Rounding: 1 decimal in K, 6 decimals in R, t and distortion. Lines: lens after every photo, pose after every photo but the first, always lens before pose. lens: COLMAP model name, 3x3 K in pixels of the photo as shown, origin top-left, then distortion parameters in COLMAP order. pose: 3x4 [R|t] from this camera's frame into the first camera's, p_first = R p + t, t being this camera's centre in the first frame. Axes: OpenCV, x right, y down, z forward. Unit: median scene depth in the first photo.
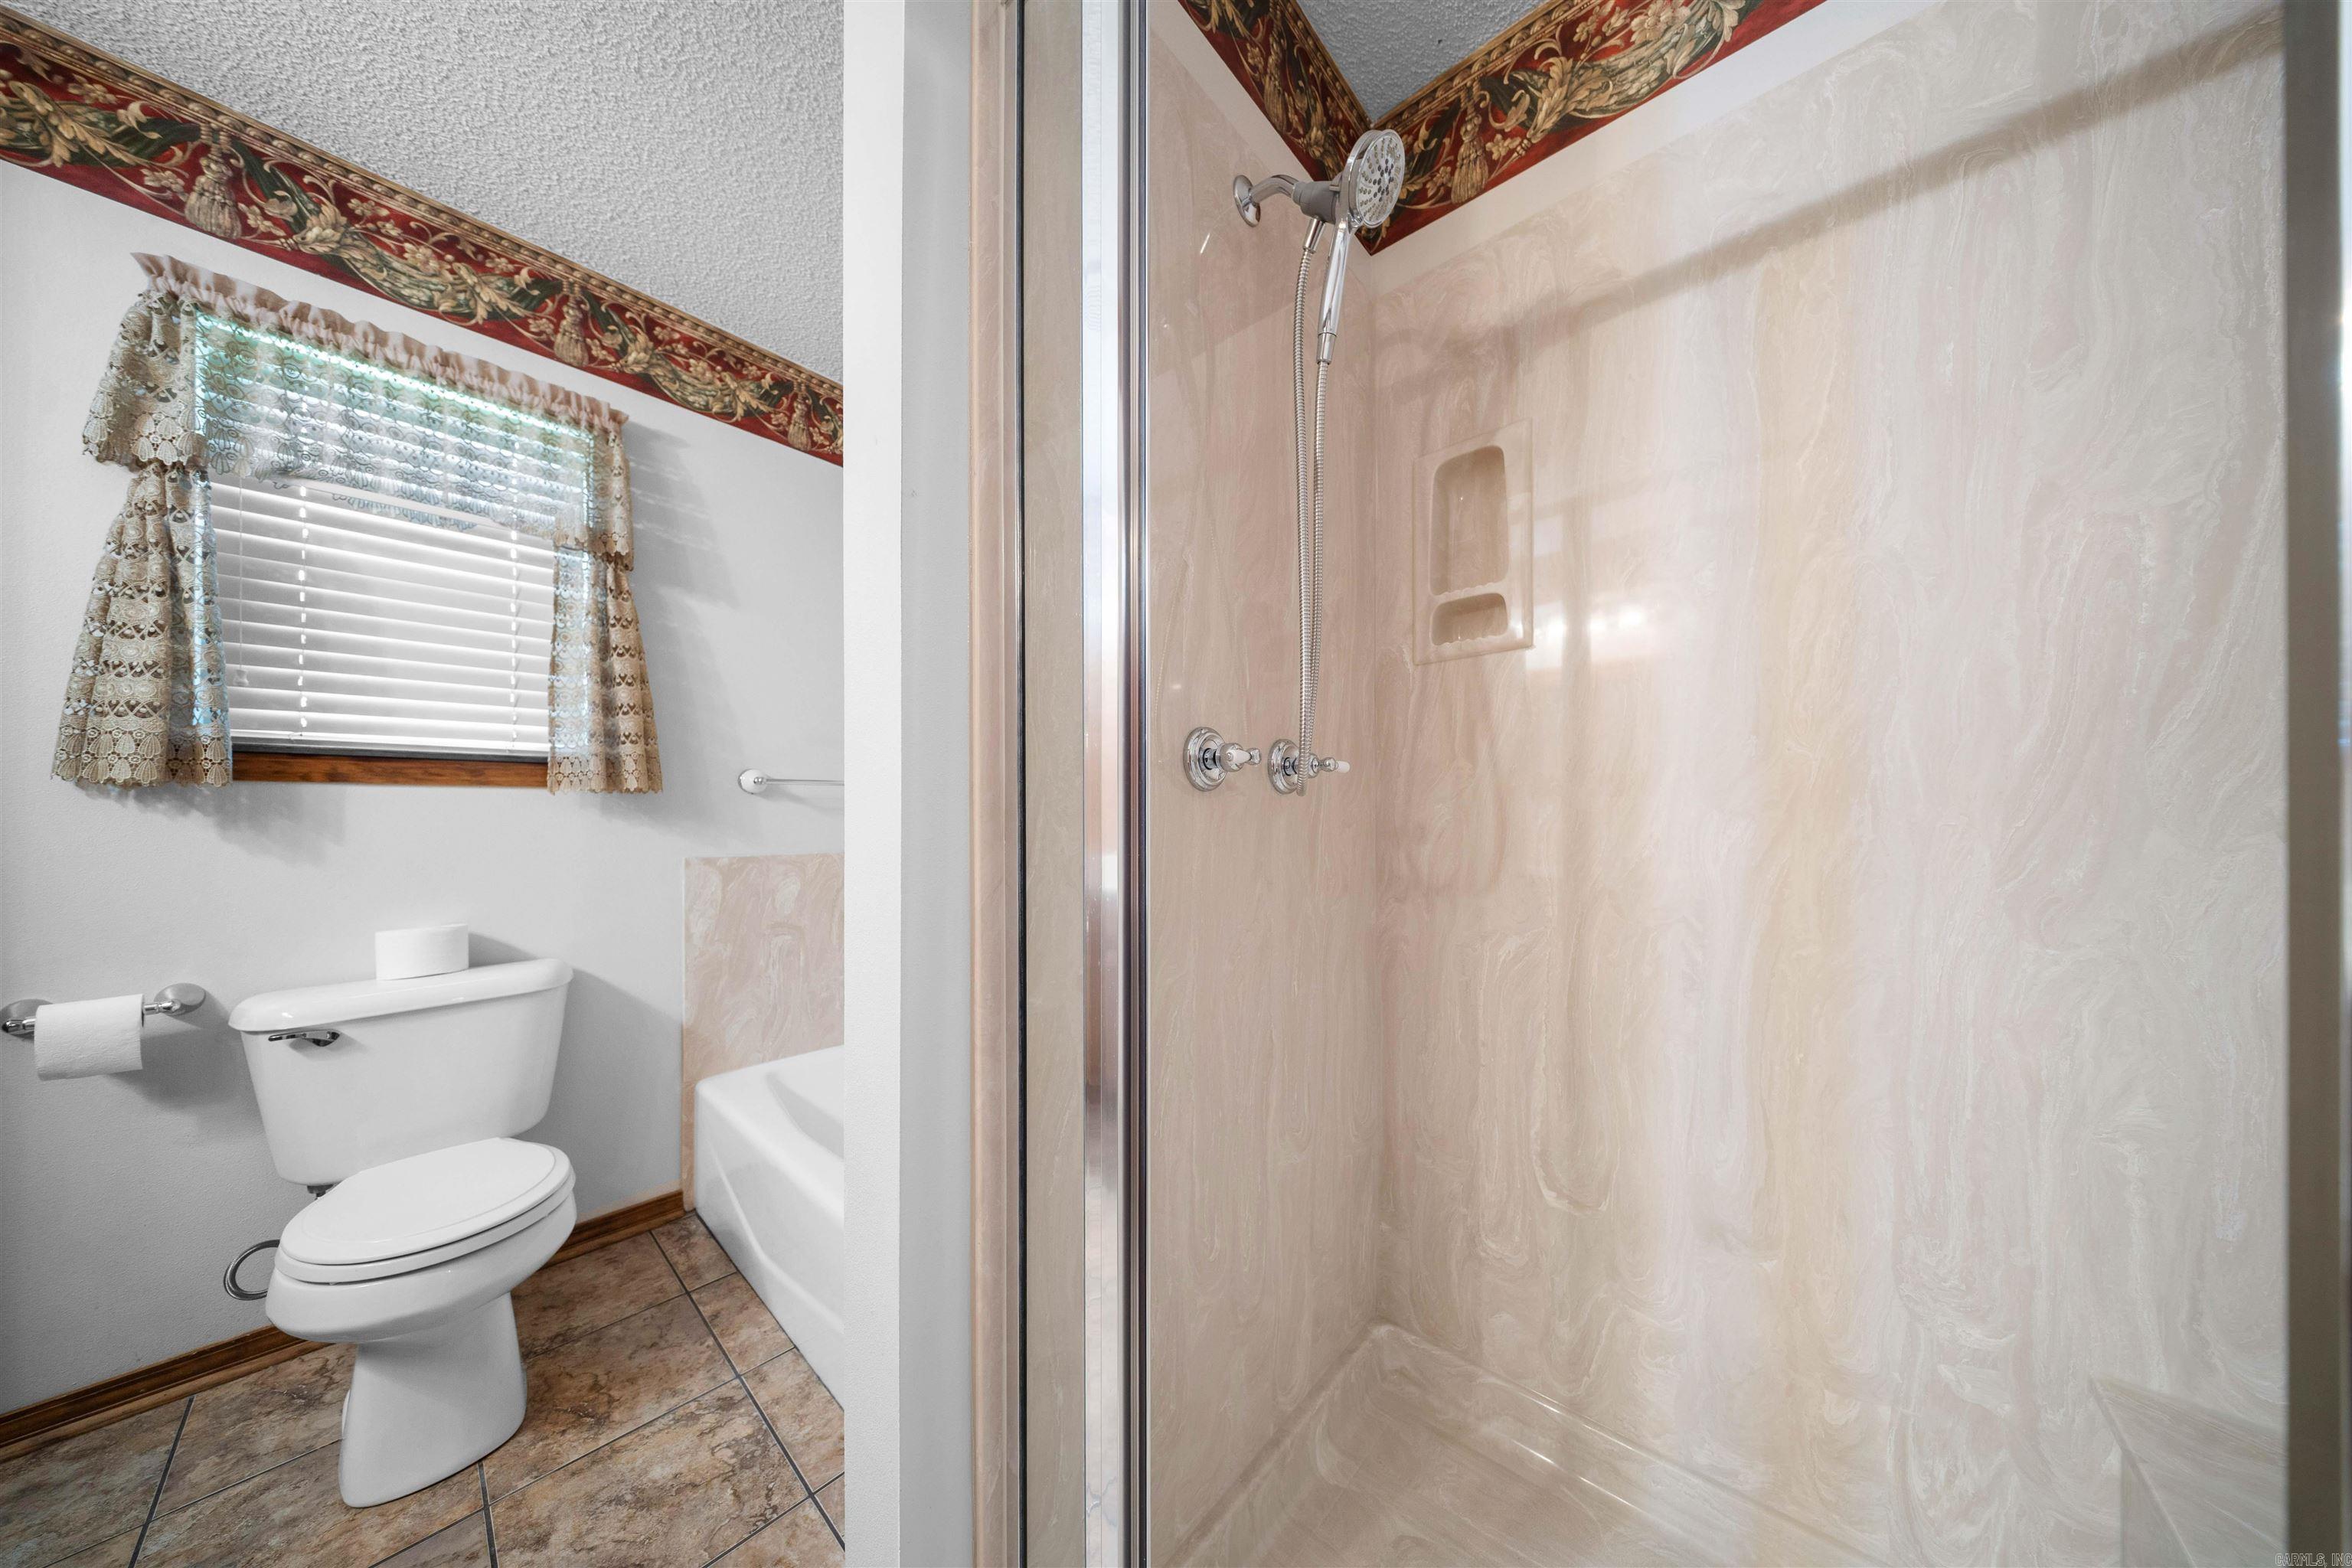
lens RADIAL K [[689.2, 0, 1182.7], [0, 689.2, 799.6], [0, 0, 1]] dist [0.000371, -0.001641]
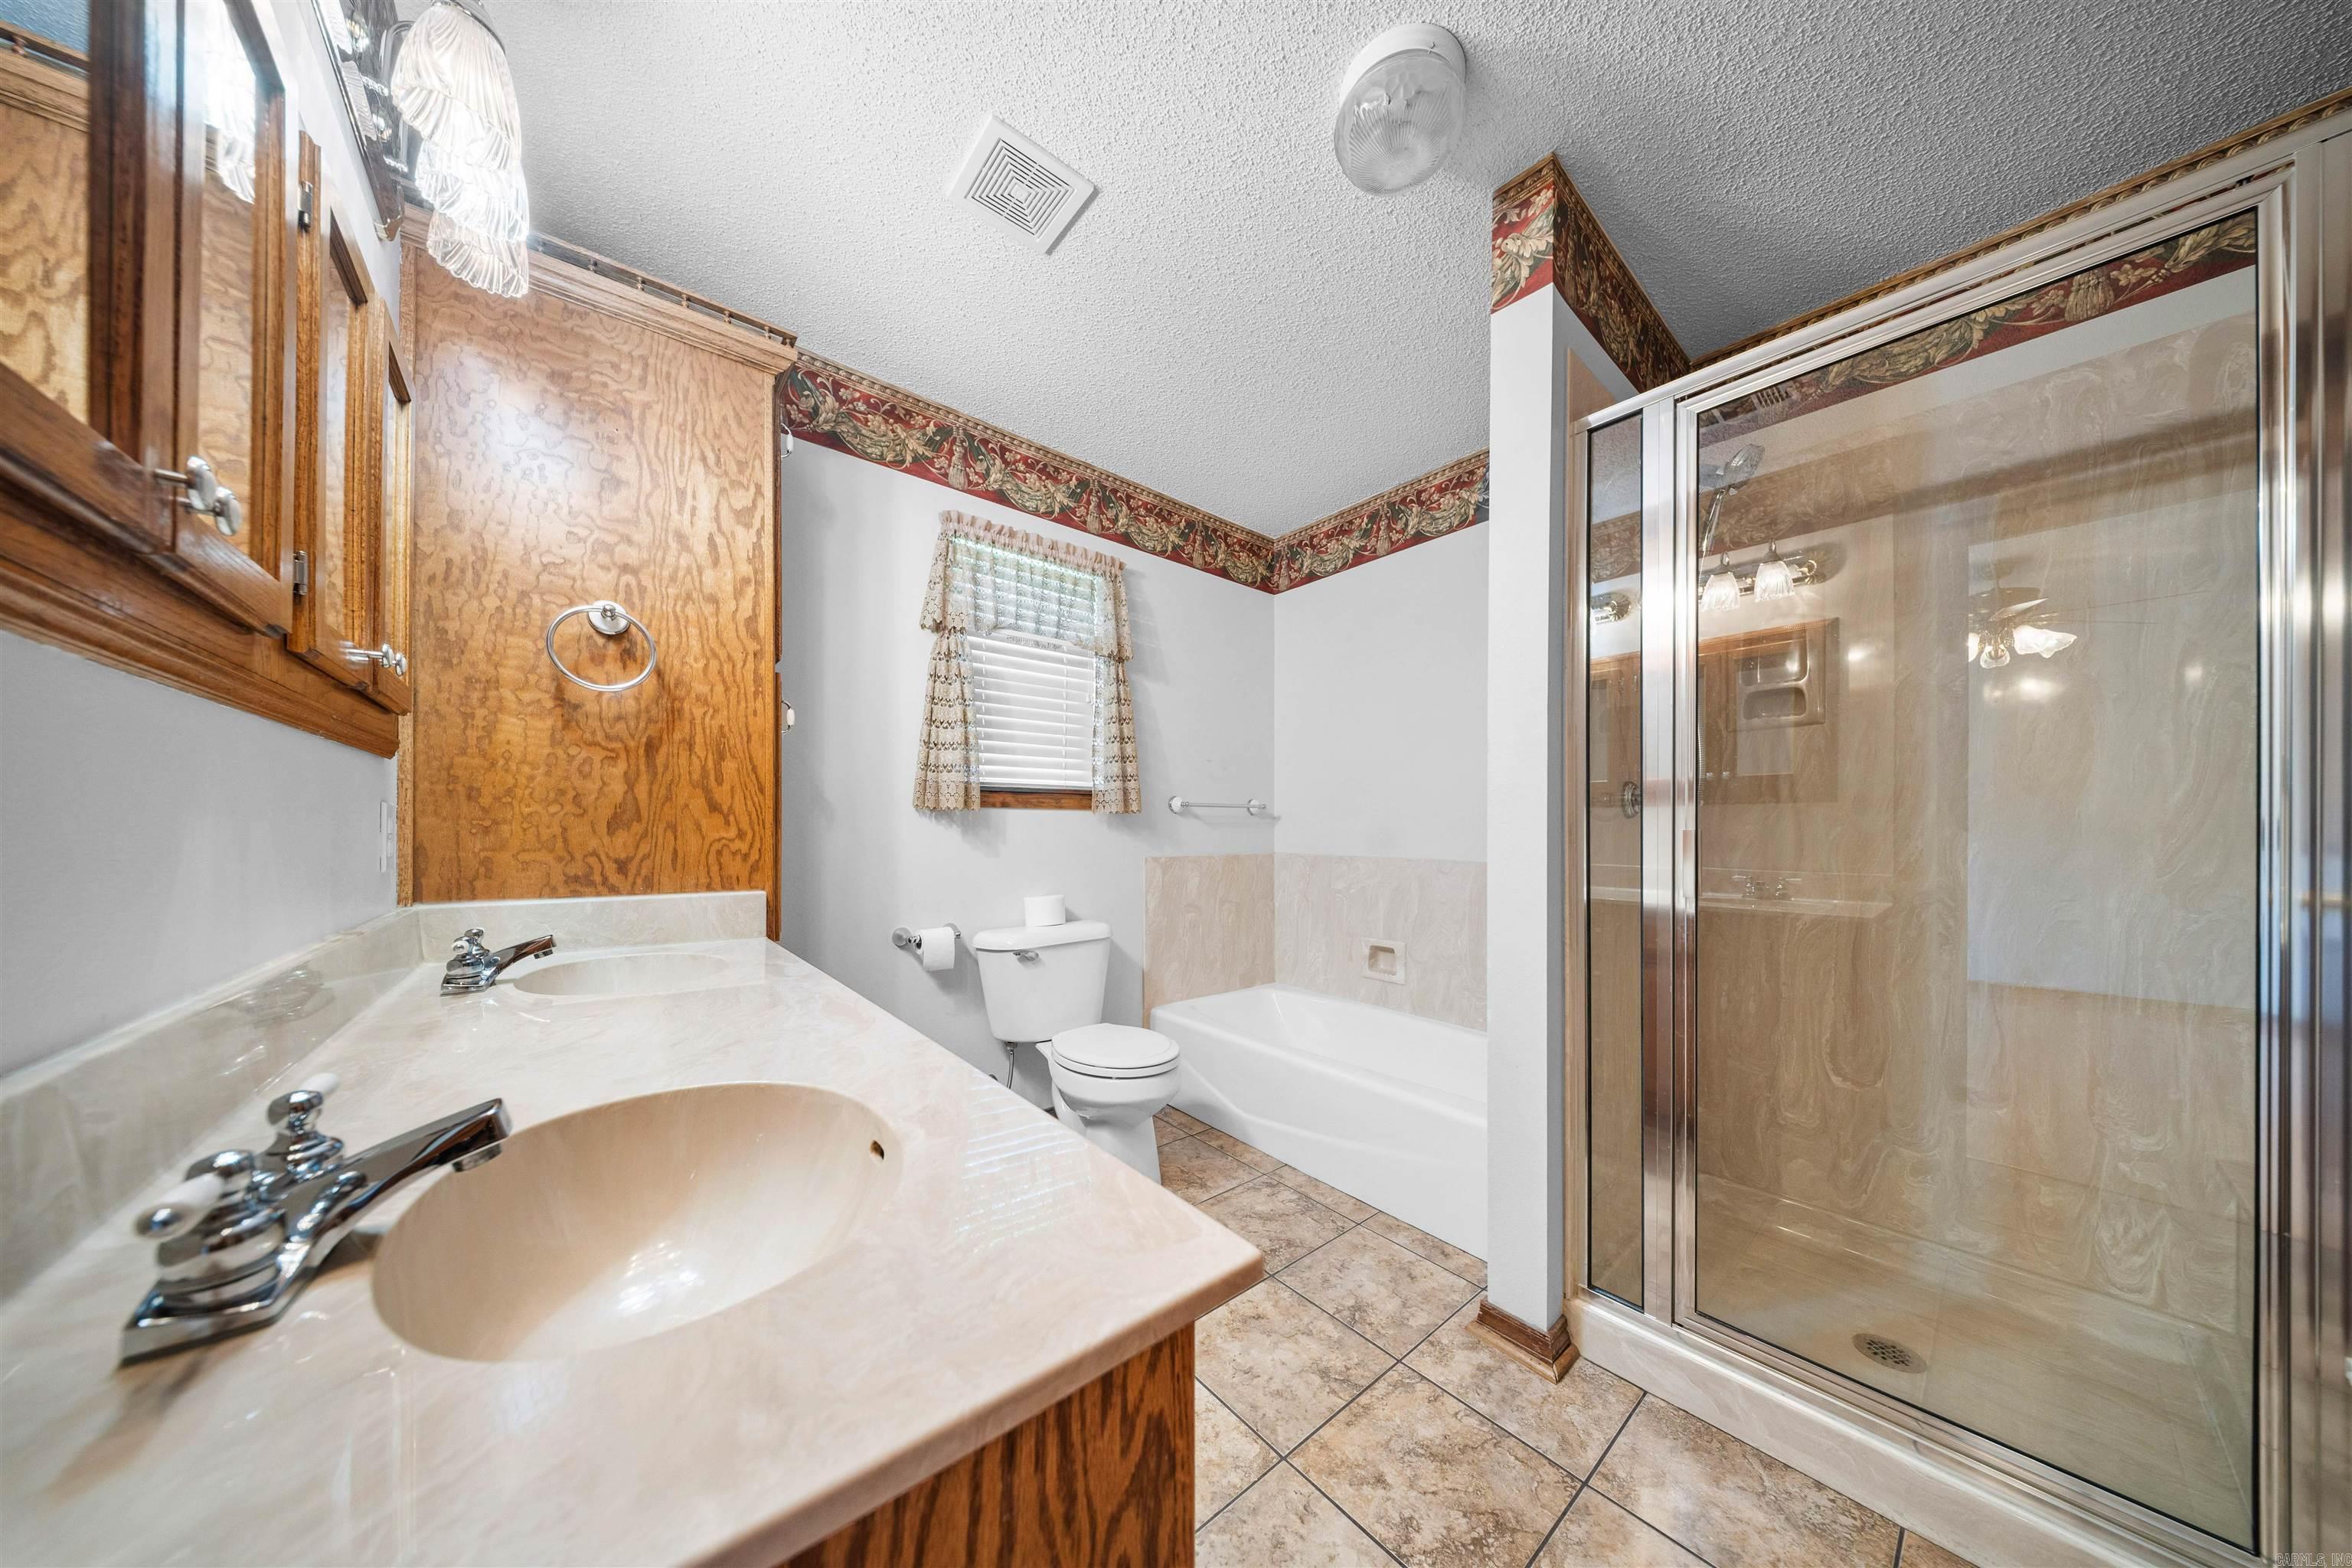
lens RADIAL K [[705.6, 0, 1179.2], [0, 705.6, 812.2], [0, 0, 1]] dist [0.000384, -0.001678]
pose [[0.988940, 0.003811, -0.148270, -0.604398], [-0.003632, 0.999992, 0.001480, -0.019701], [0.148275, -0.000925, 0.988946, -0.680590]]
